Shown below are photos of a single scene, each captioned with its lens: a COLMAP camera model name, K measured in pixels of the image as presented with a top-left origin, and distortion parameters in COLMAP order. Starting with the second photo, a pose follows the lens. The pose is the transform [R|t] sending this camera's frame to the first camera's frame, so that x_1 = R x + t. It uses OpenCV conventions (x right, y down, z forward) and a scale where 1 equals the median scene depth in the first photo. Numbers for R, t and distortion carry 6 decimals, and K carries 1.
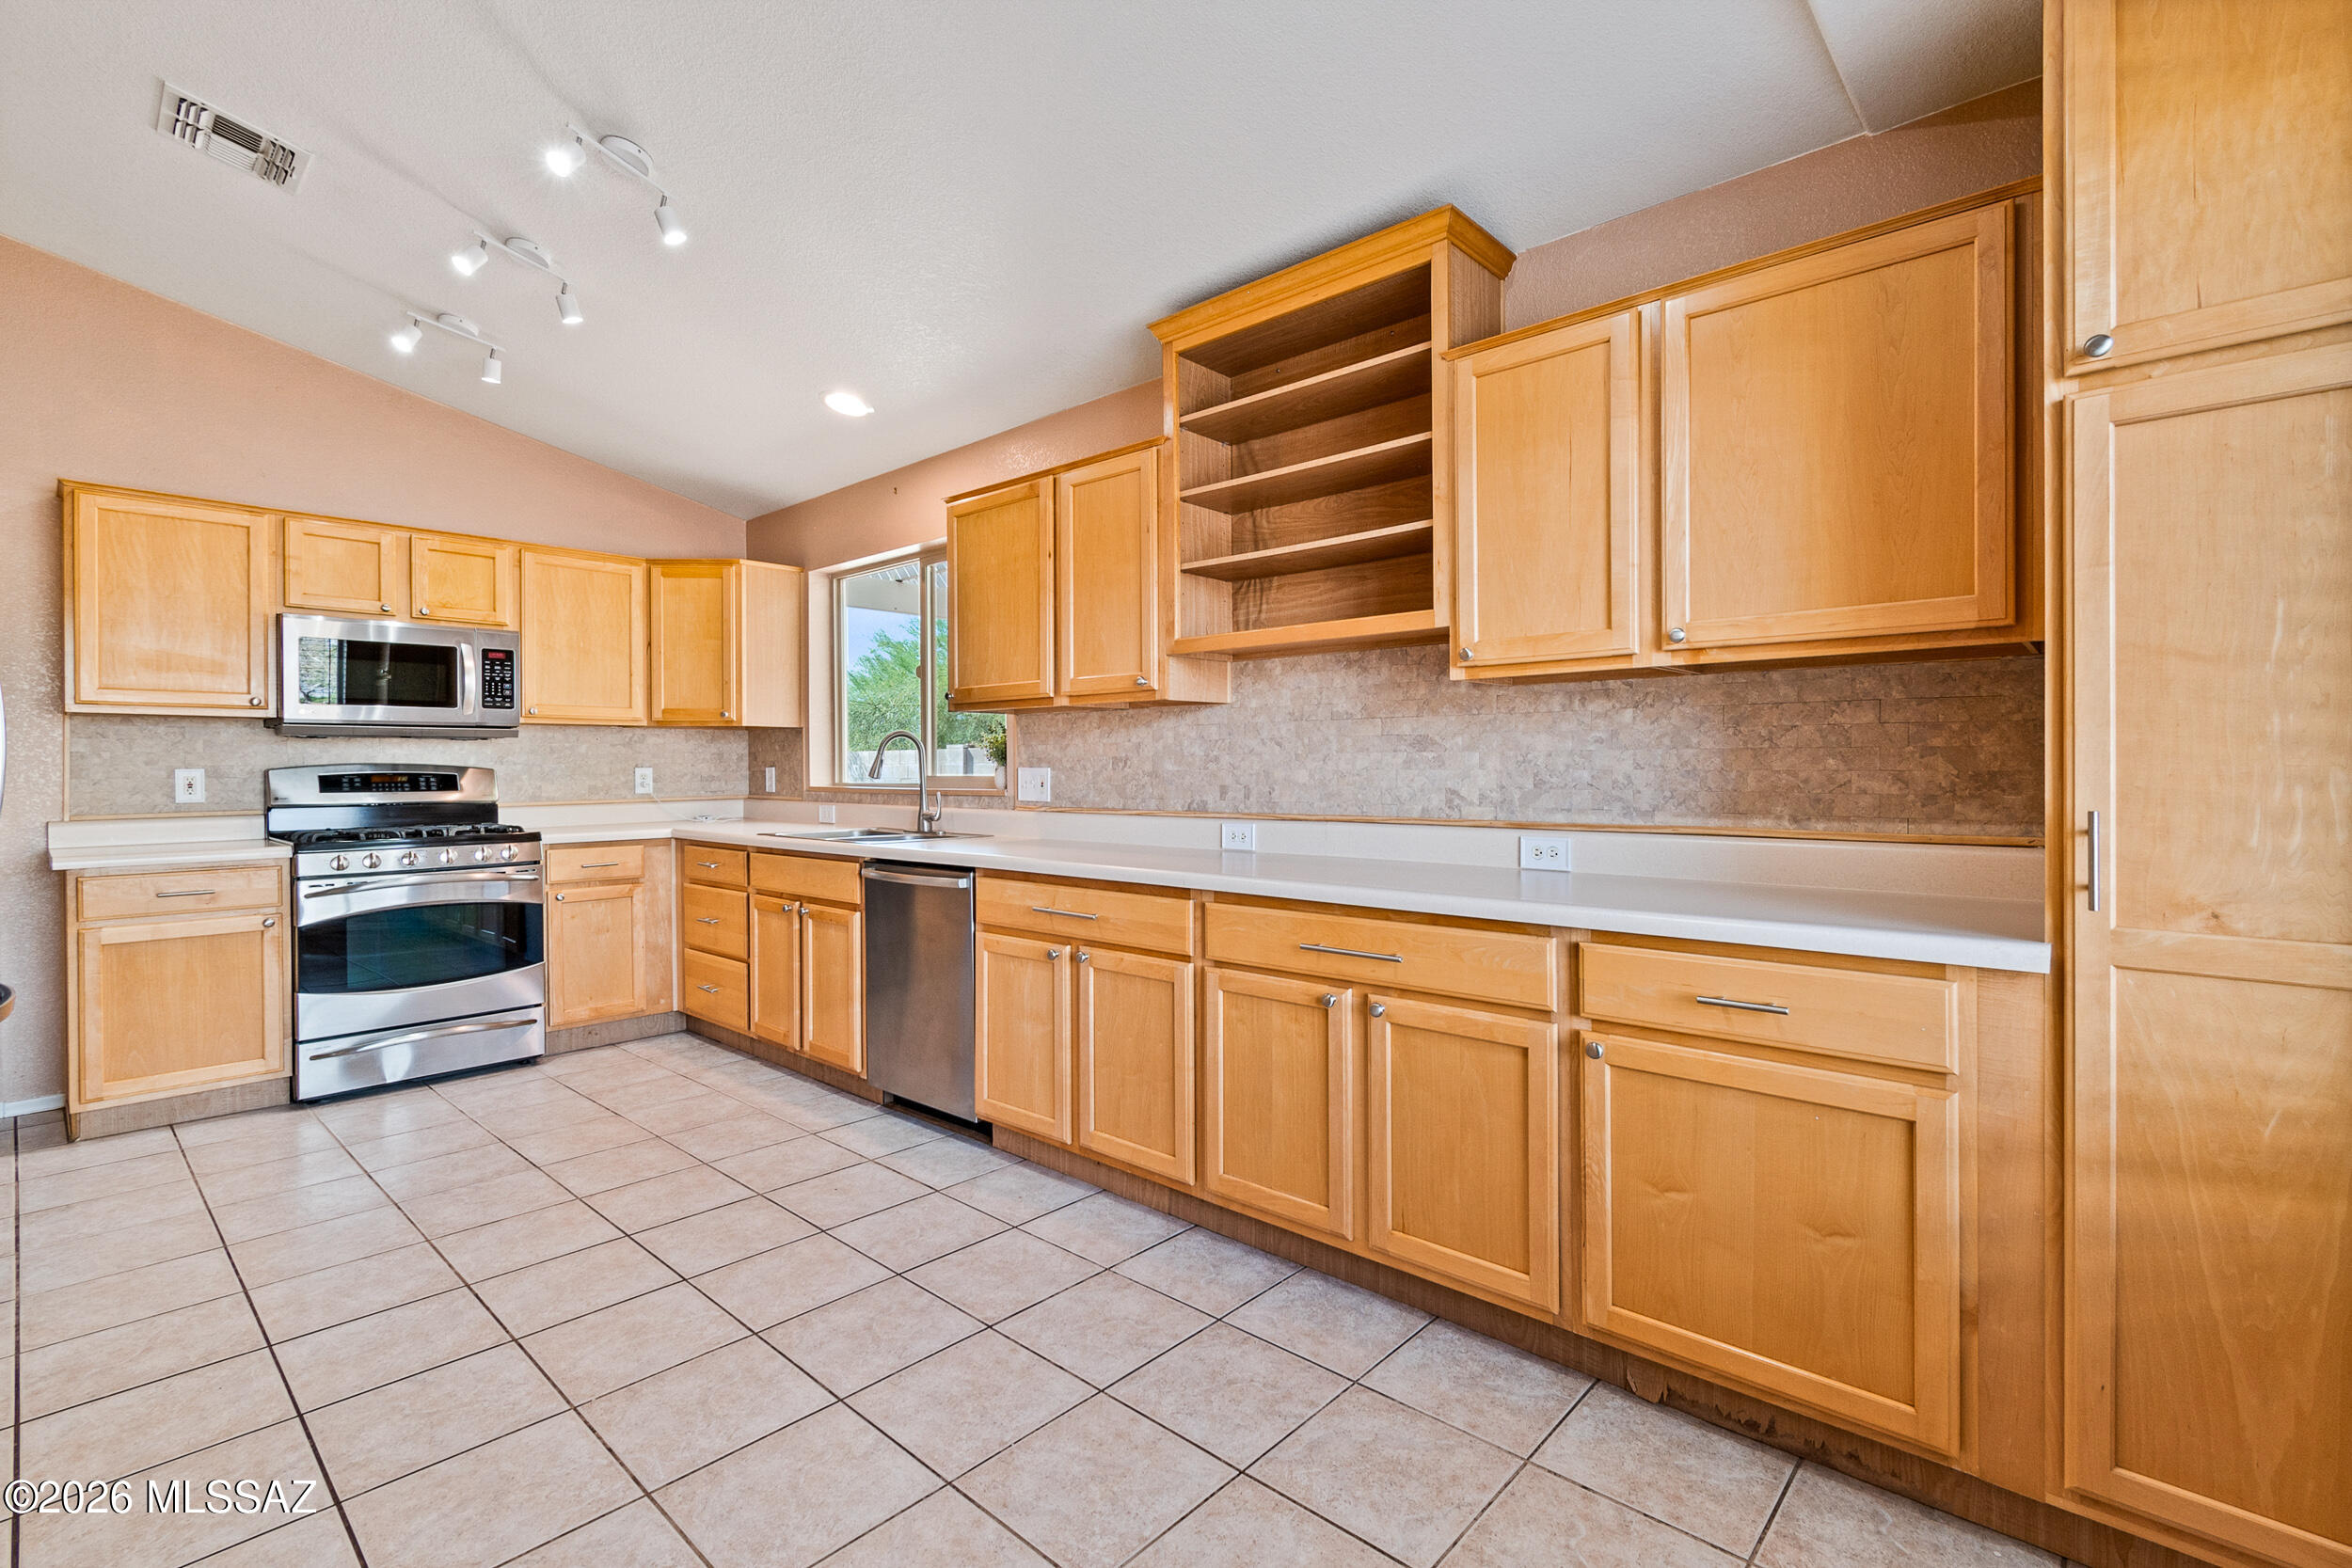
lens RADIAL K [[1052.7, 0, 1176.7], [0, 1052.7, 773.4], [0, 0, 1]] dist [0.001063, -0.000141]
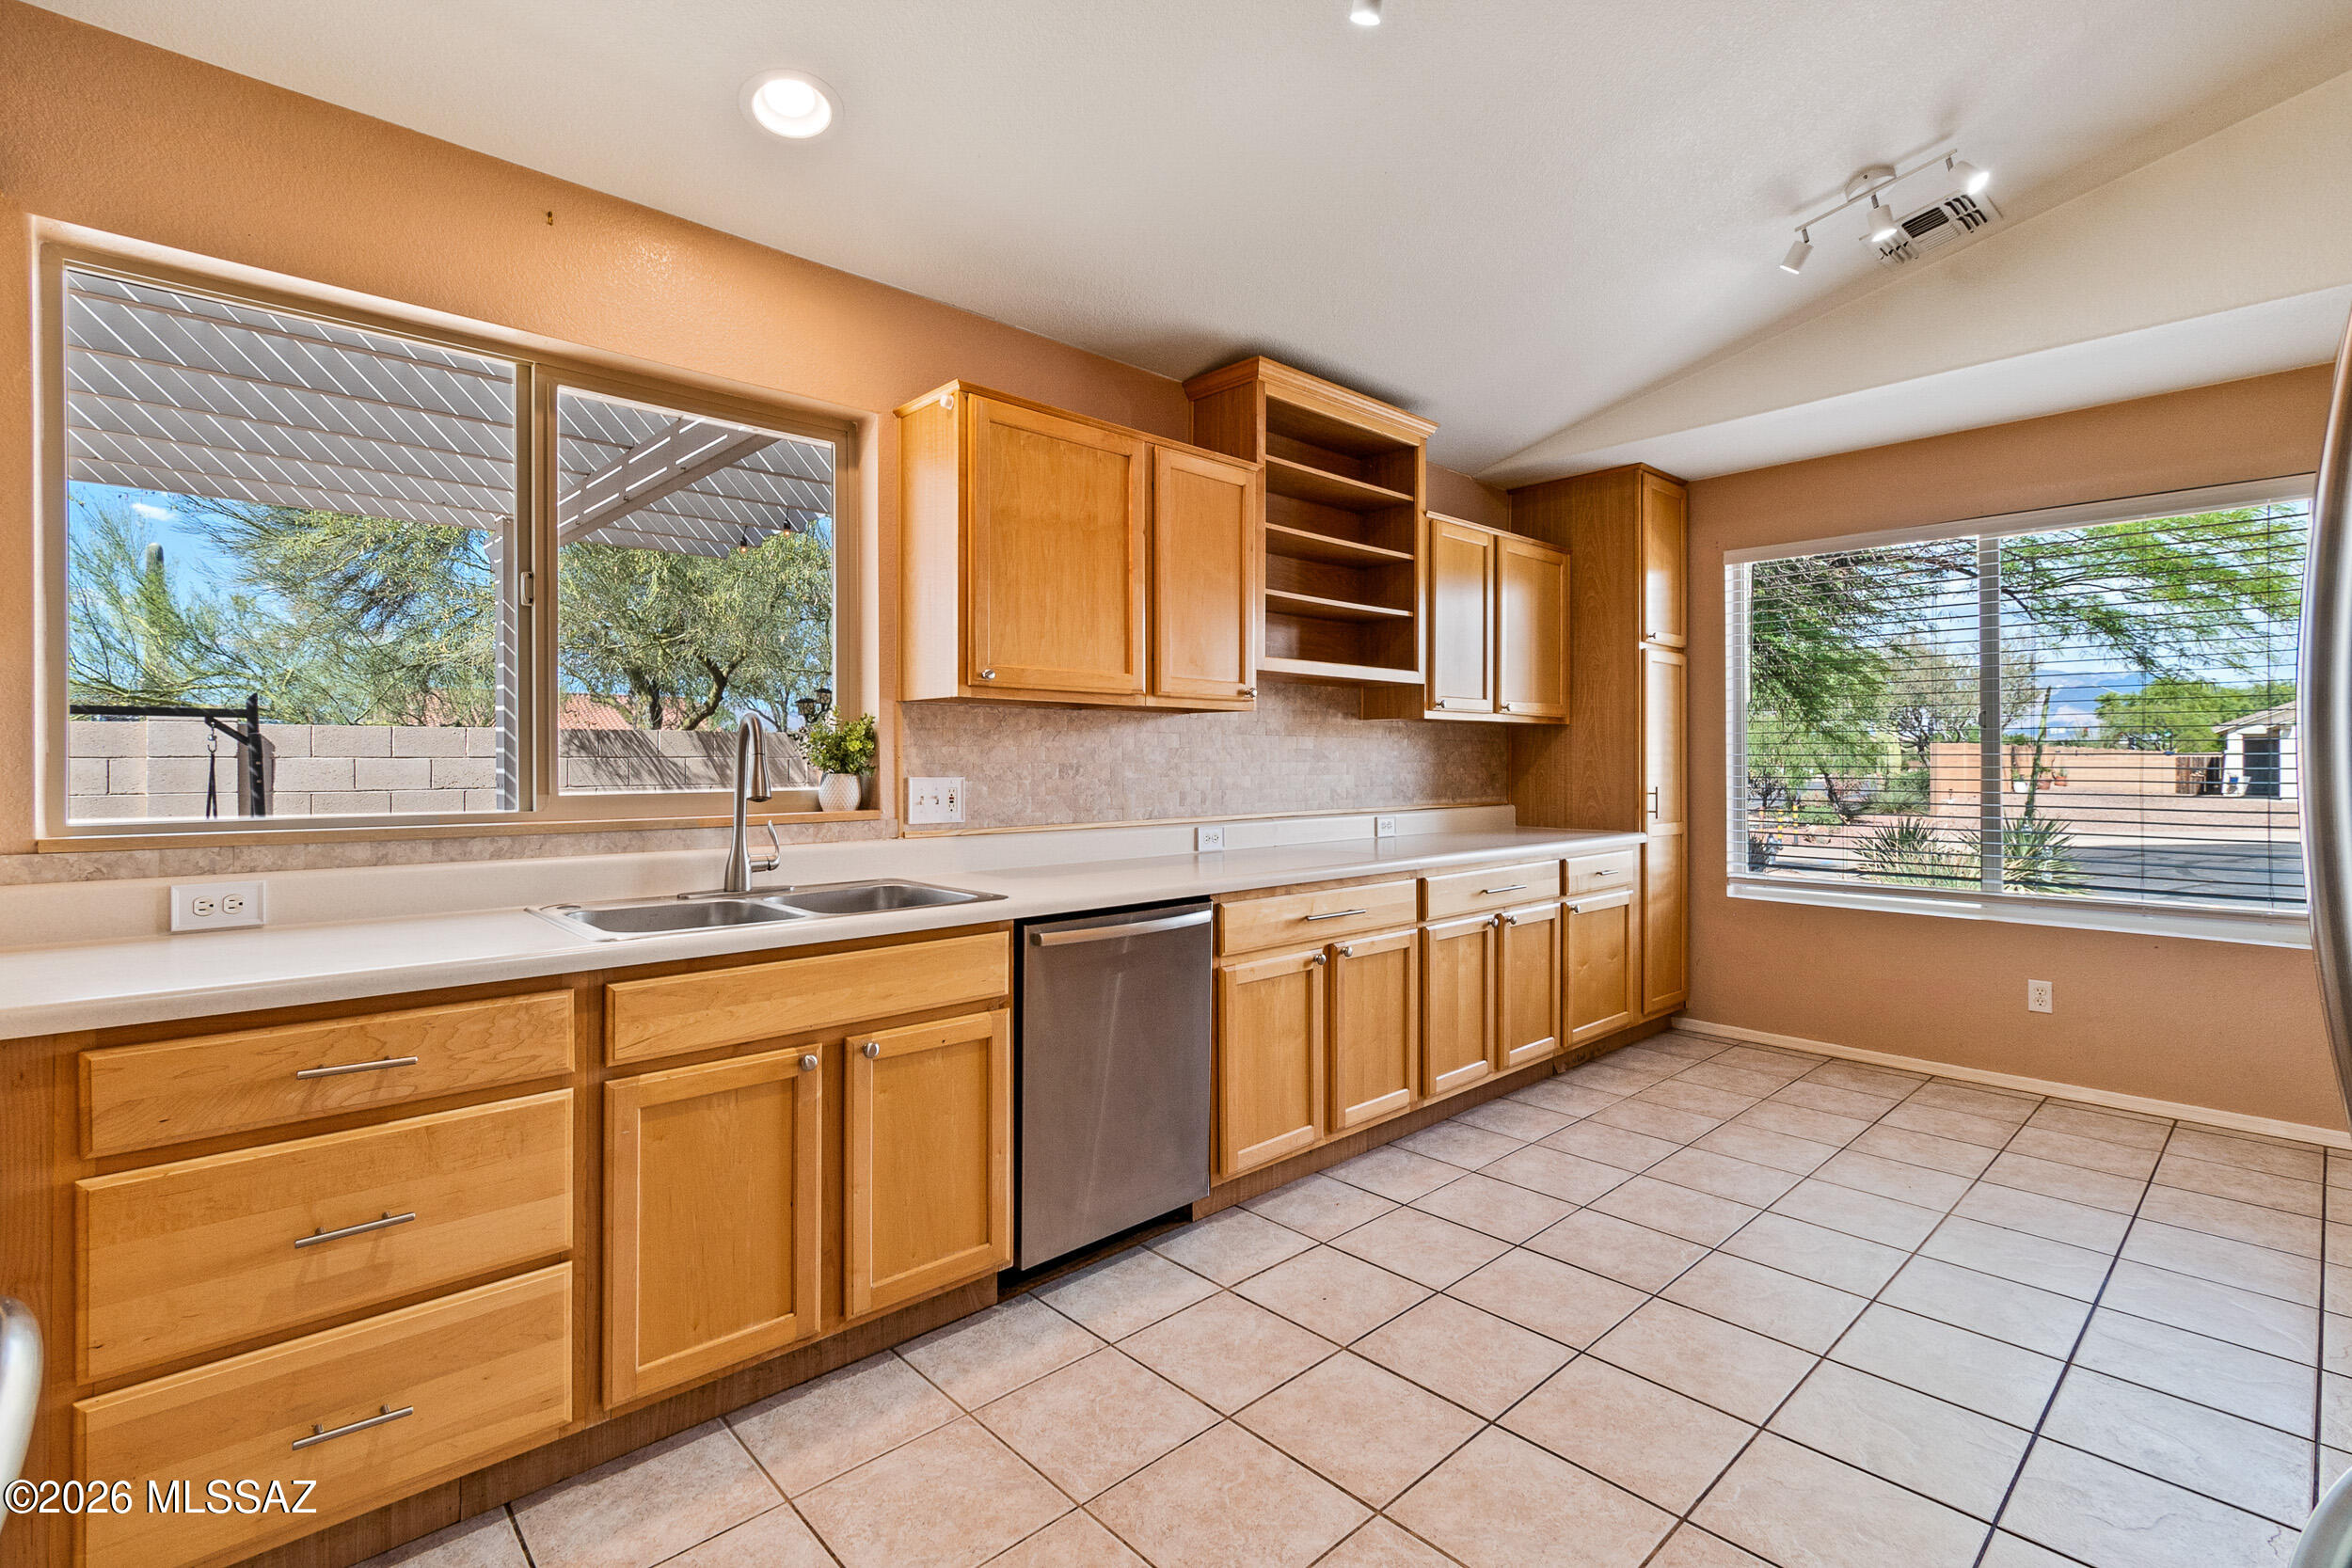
lens RADIAL K [[1068.8, 0, 1202.4], [0, 1068.8, 758.9], [0, 0, 1]] dist [0.019692, 0.000139]
pose [[0.074828, 0.007766, 0.997166, -1.045707], [0.007769, 0.999935, -0.008370, -0.012784], [-0.997166, 0.008373, 0.074763, 0.927948]]
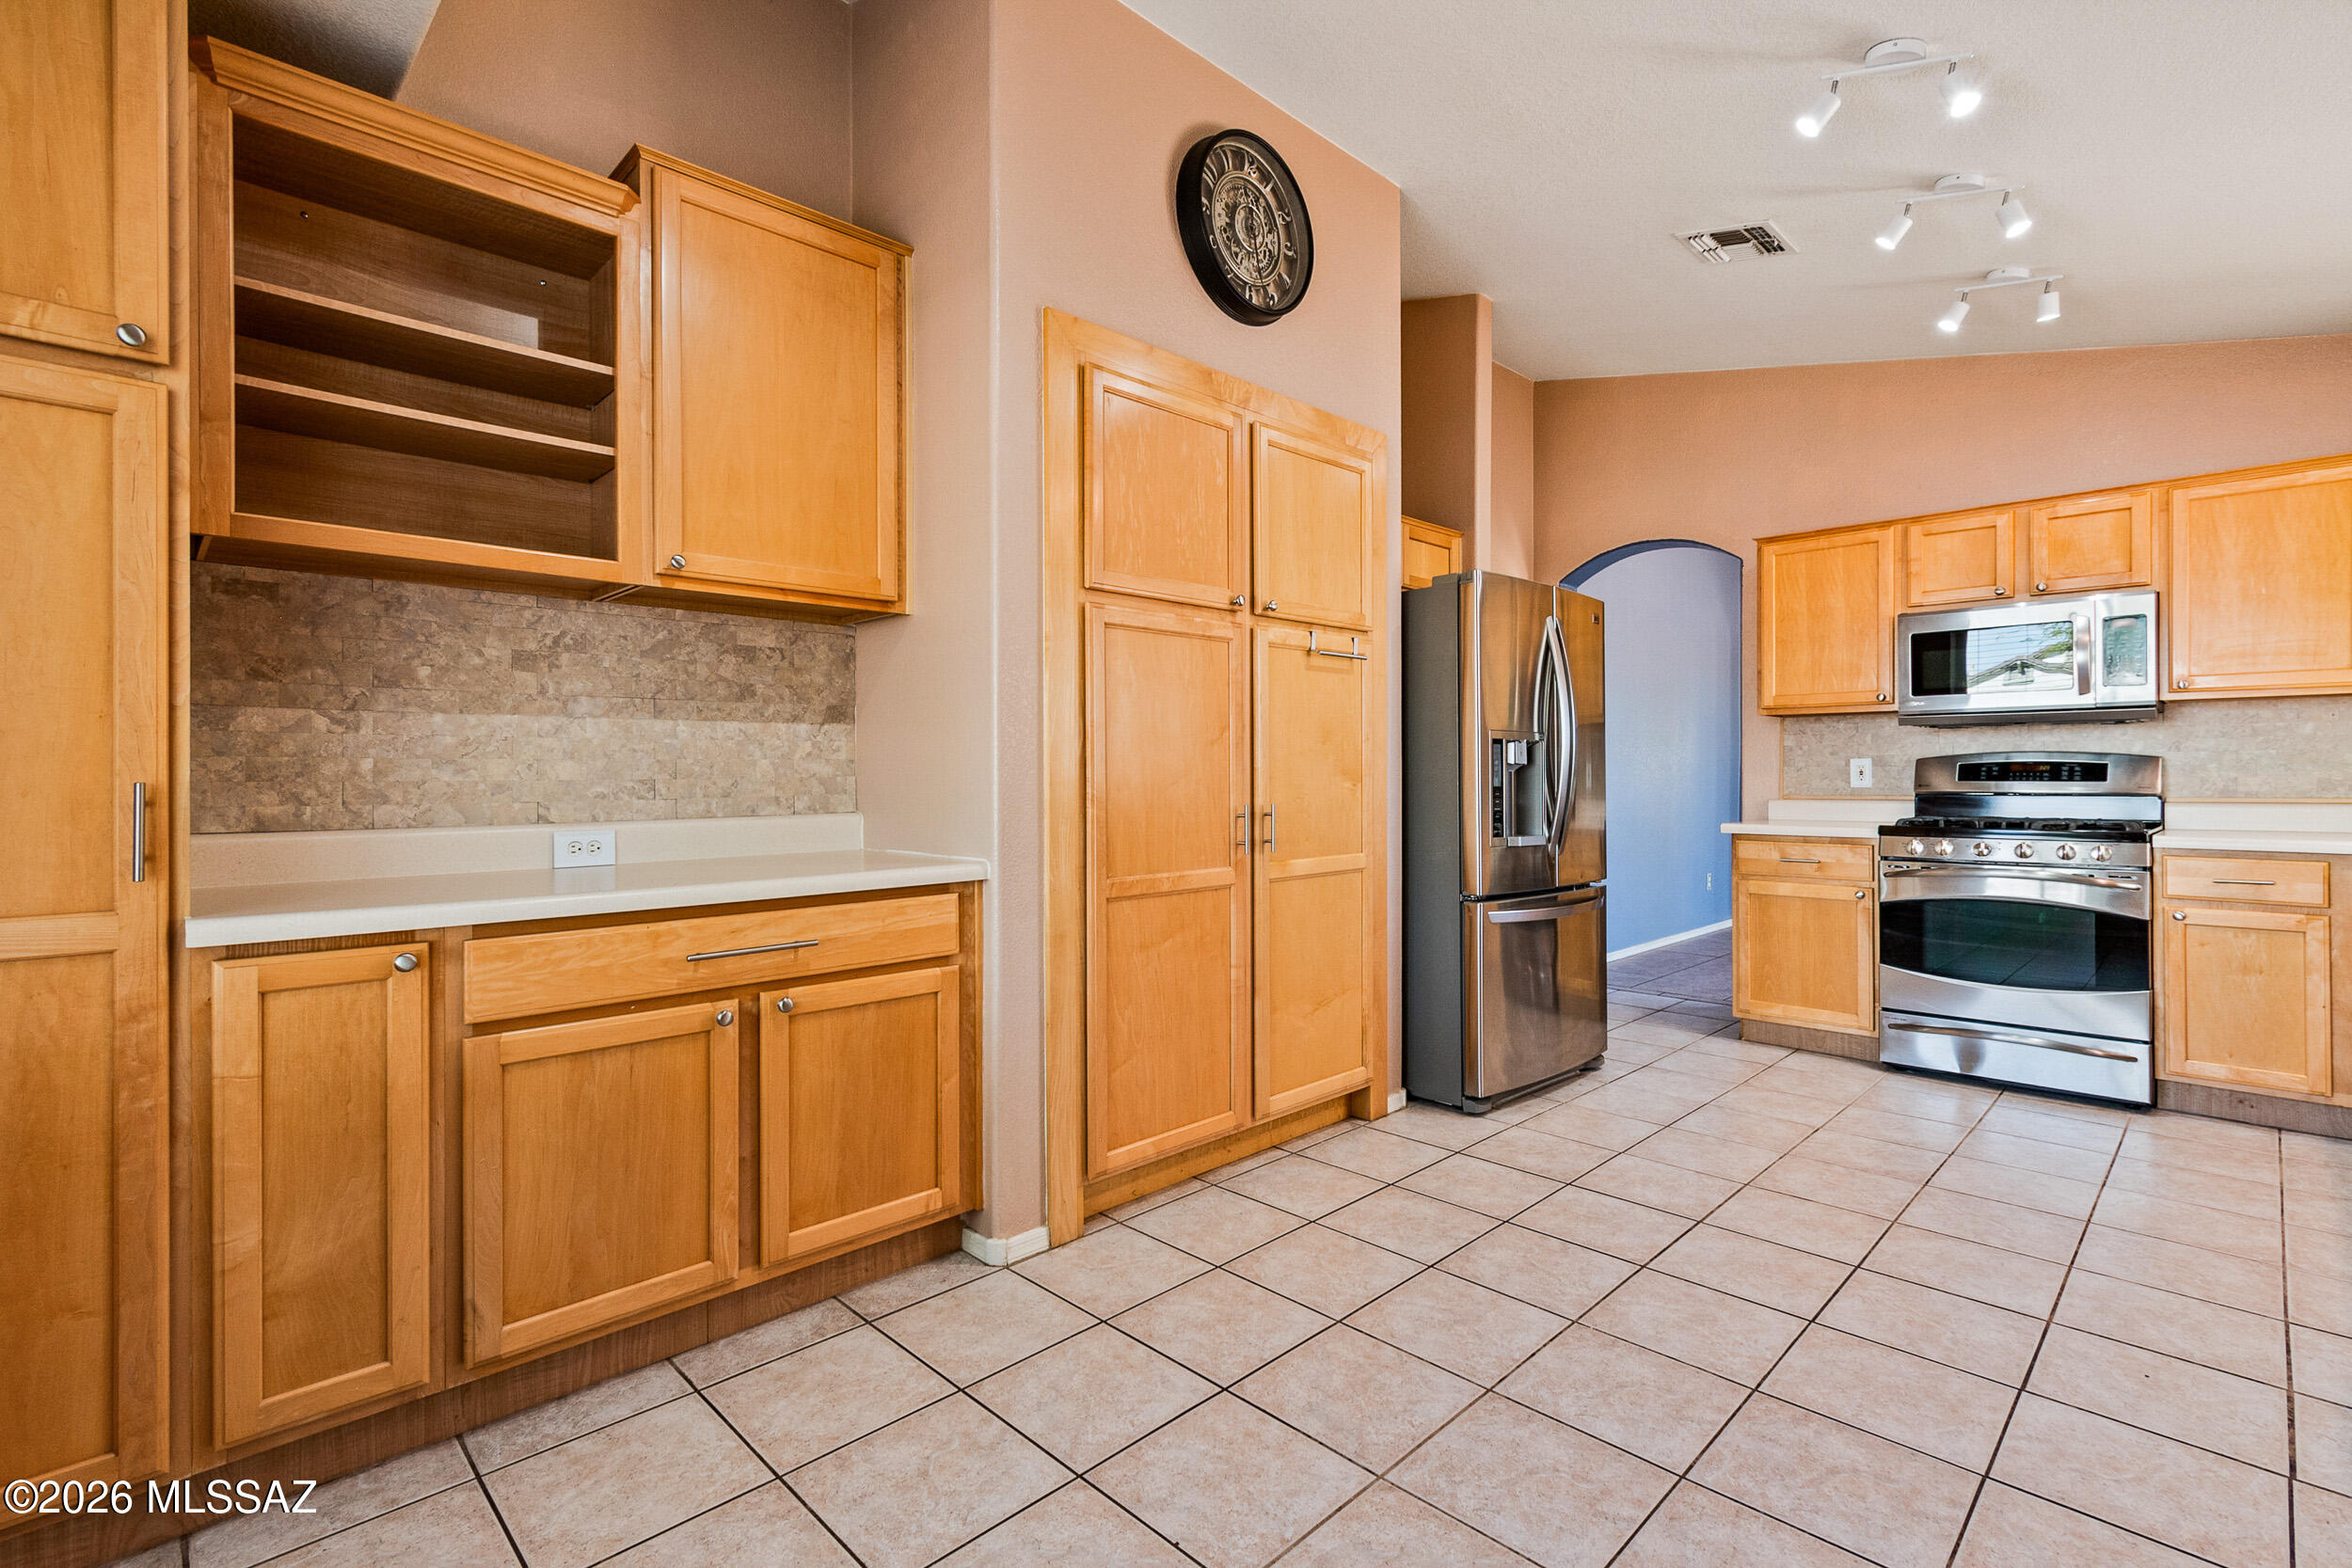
lens RADIAL K [[1067.2, 0, 1187.3], [0, 1067.2, 777.1], [0, 0, 1]] dist [-0.006456, 0.000202]
pose [[-0.054284, 0.007901, -0.998494, 0.338714], [-0.003372, 0.999962, 0.008096, 0.011198], [0.998520, 0.003807, -0.054255, 0.386496]]
